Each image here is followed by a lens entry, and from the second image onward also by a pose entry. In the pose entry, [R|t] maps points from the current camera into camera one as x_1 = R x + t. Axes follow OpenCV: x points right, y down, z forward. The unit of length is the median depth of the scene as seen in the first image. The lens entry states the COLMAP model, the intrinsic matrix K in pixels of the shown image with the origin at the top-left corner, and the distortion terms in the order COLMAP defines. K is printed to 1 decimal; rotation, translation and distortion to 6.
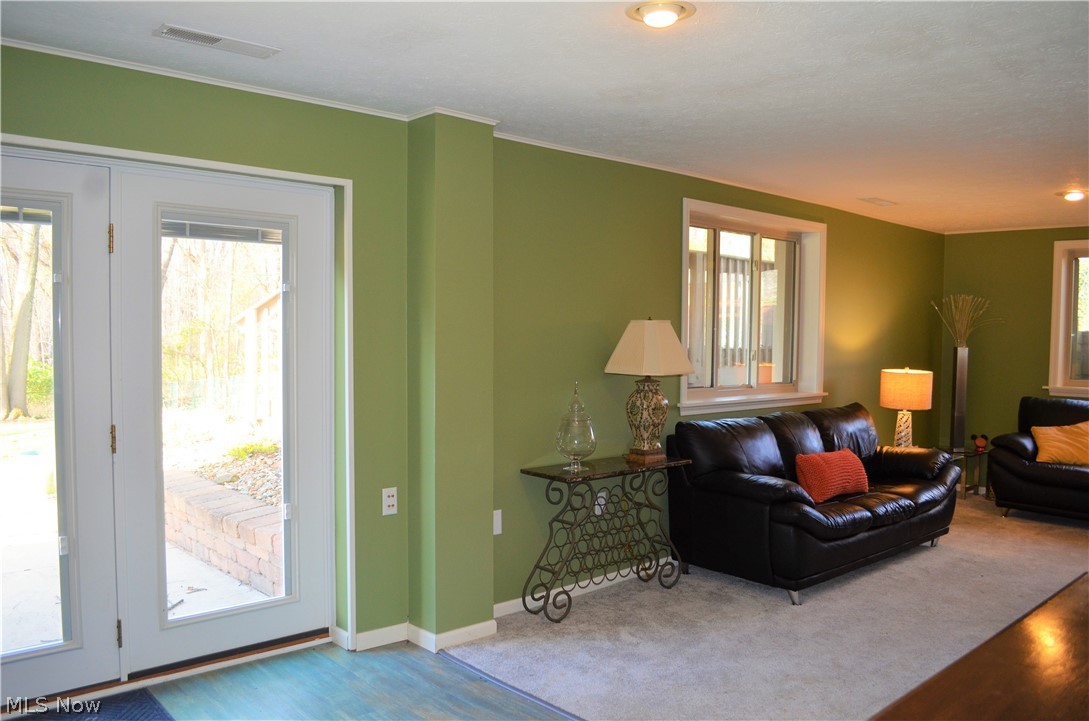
lens RADIAL K [[860.9, 0, 544.4], [0, 860.9, 372.9], [0, 0, 1]] dist [-0.071854, -0.005444]
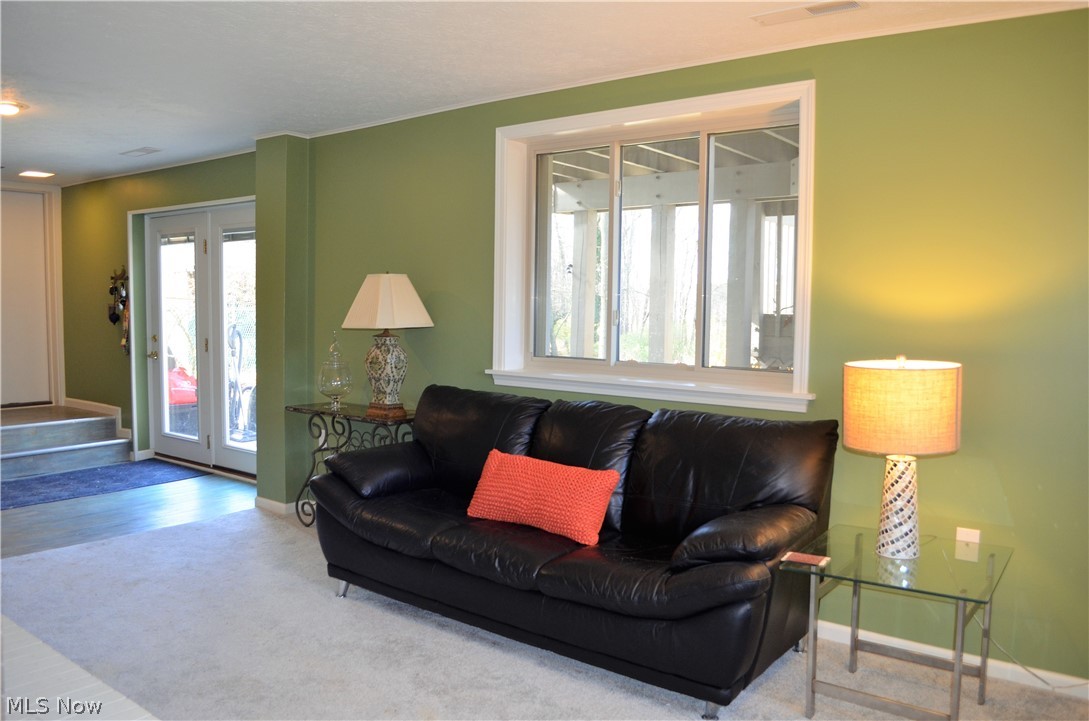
lens RADIAL K [[860.9, 0, 544.4], [0, 860.9, 372.9], [0, 0, 1]] dist [-0.071854, -0.005444]
pose [[0.196552, 0.064291, -0.978383, 1.146905], [-0.066936, 0.996400, 0.052028, -0.010882], [0.978206, 0.055263, 0.200147, 0.988017]]
